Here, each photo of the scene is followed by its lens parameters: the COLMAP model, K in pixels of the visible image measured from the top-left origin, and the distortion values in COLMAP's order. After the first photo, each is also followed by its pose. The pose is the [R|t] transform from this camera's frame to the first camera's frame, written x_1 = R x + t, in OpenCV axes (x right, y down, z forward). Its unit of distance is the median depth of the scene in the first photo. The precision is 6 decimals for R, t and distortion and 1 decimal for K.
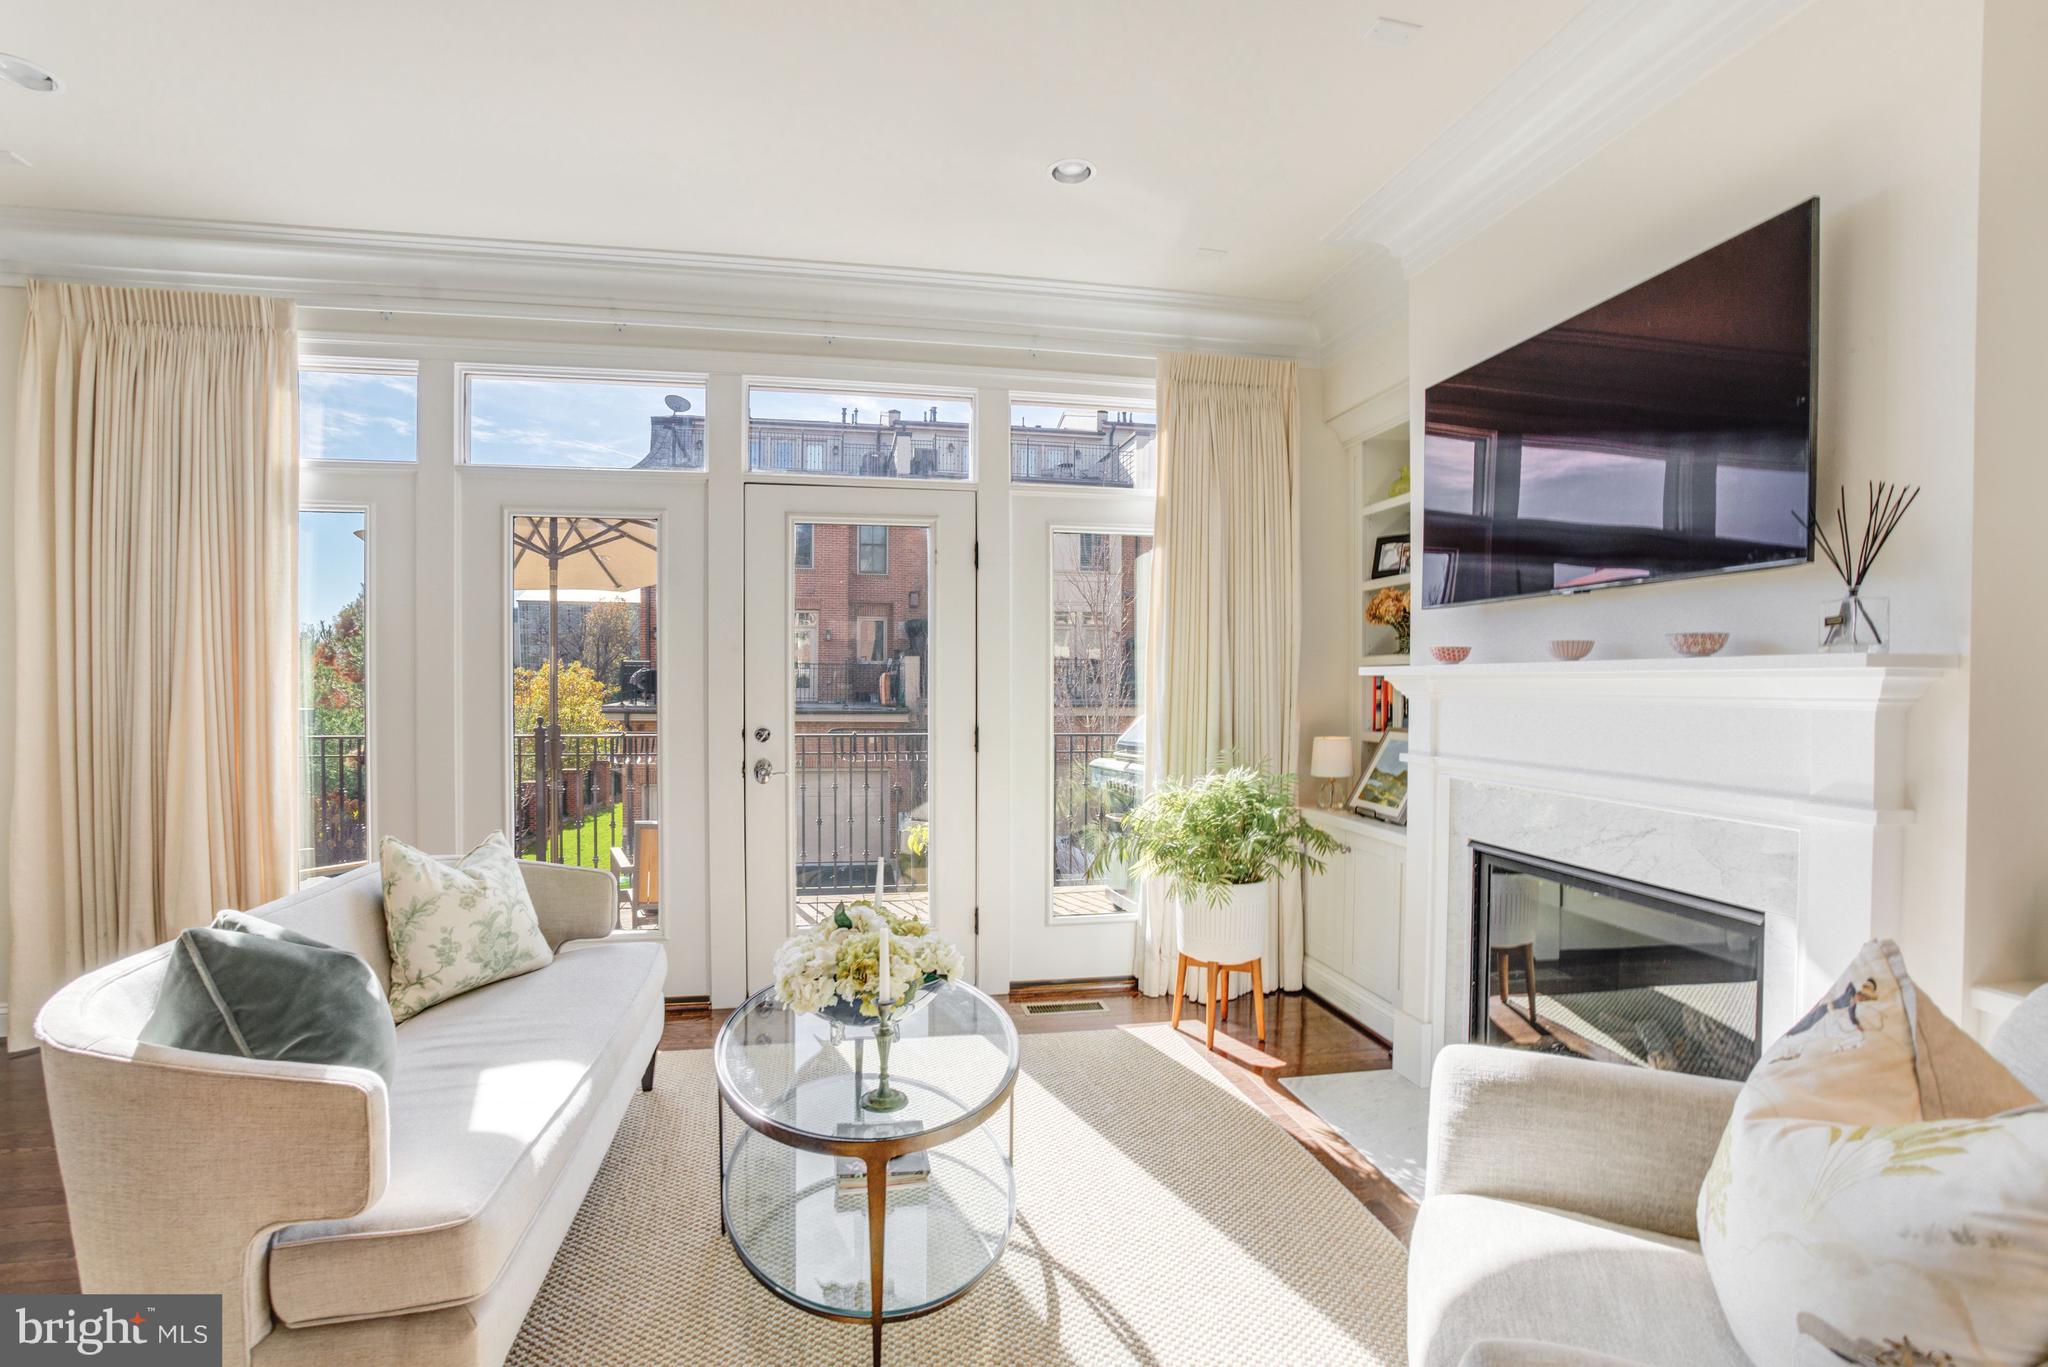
lens RADIAL K [[945.9, 0, 1022.6], [0, 945.9, 695.7], [0, 0, 1]] dist [-0.001908, -0.000076]
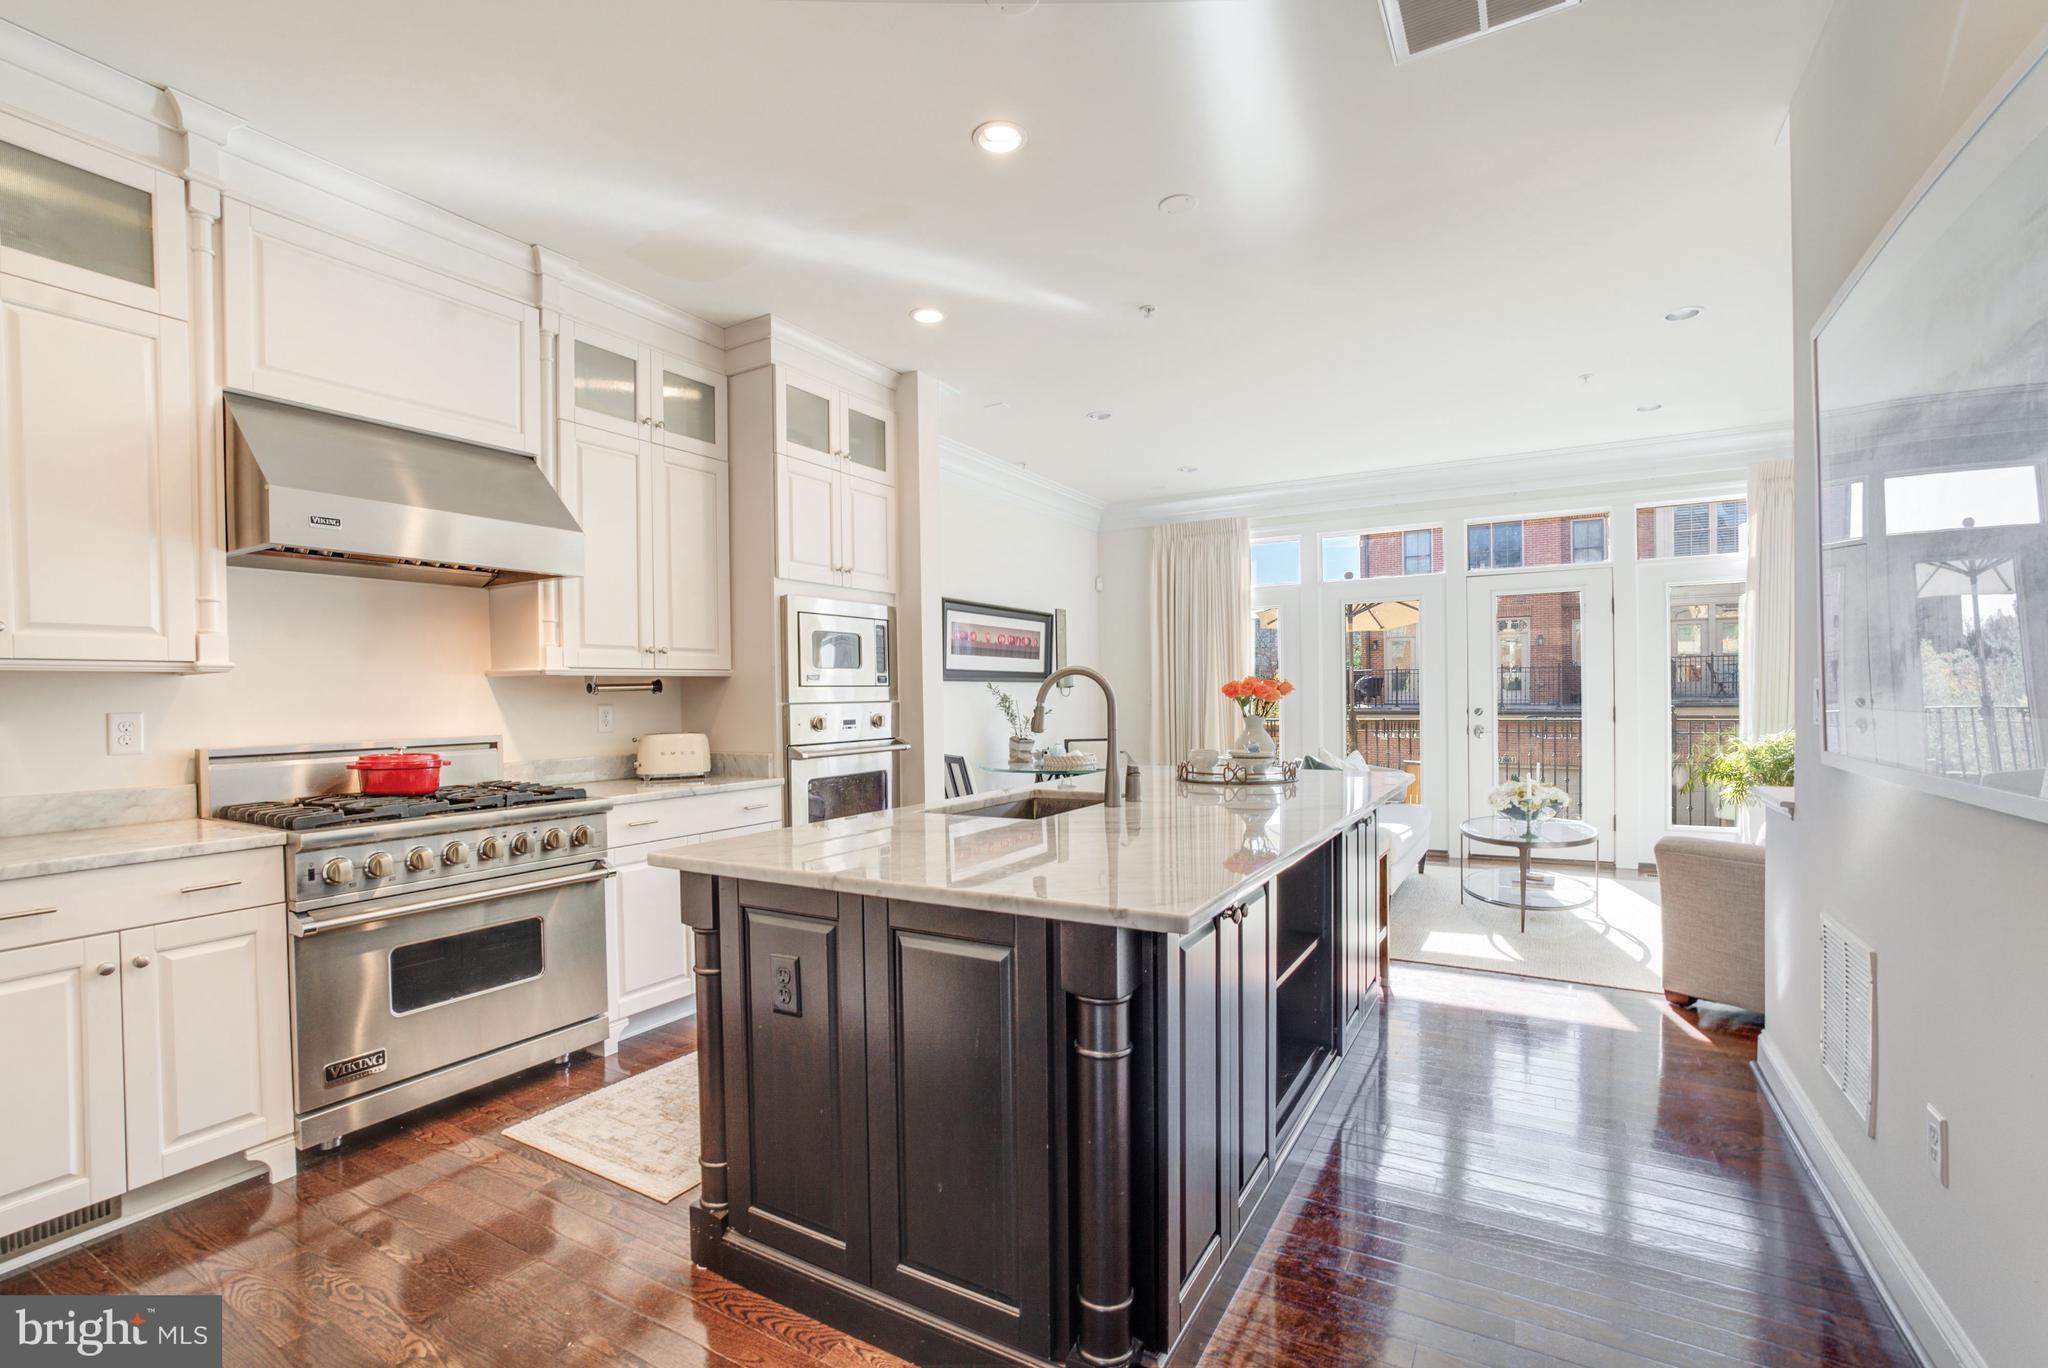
lens RADIAL K [[945.9, 0, 1026.1], [0, 945.9, 697.9], [0, 0, 1]] dist [-0.001908, -0.000076]
pose [[0.758934, -0.014224, -0.651012, 0.248618], [0.010859, 0.999899, -0.009187, 0.020479], [0.651076, -0.000097, 0.759012, -0.944117]]
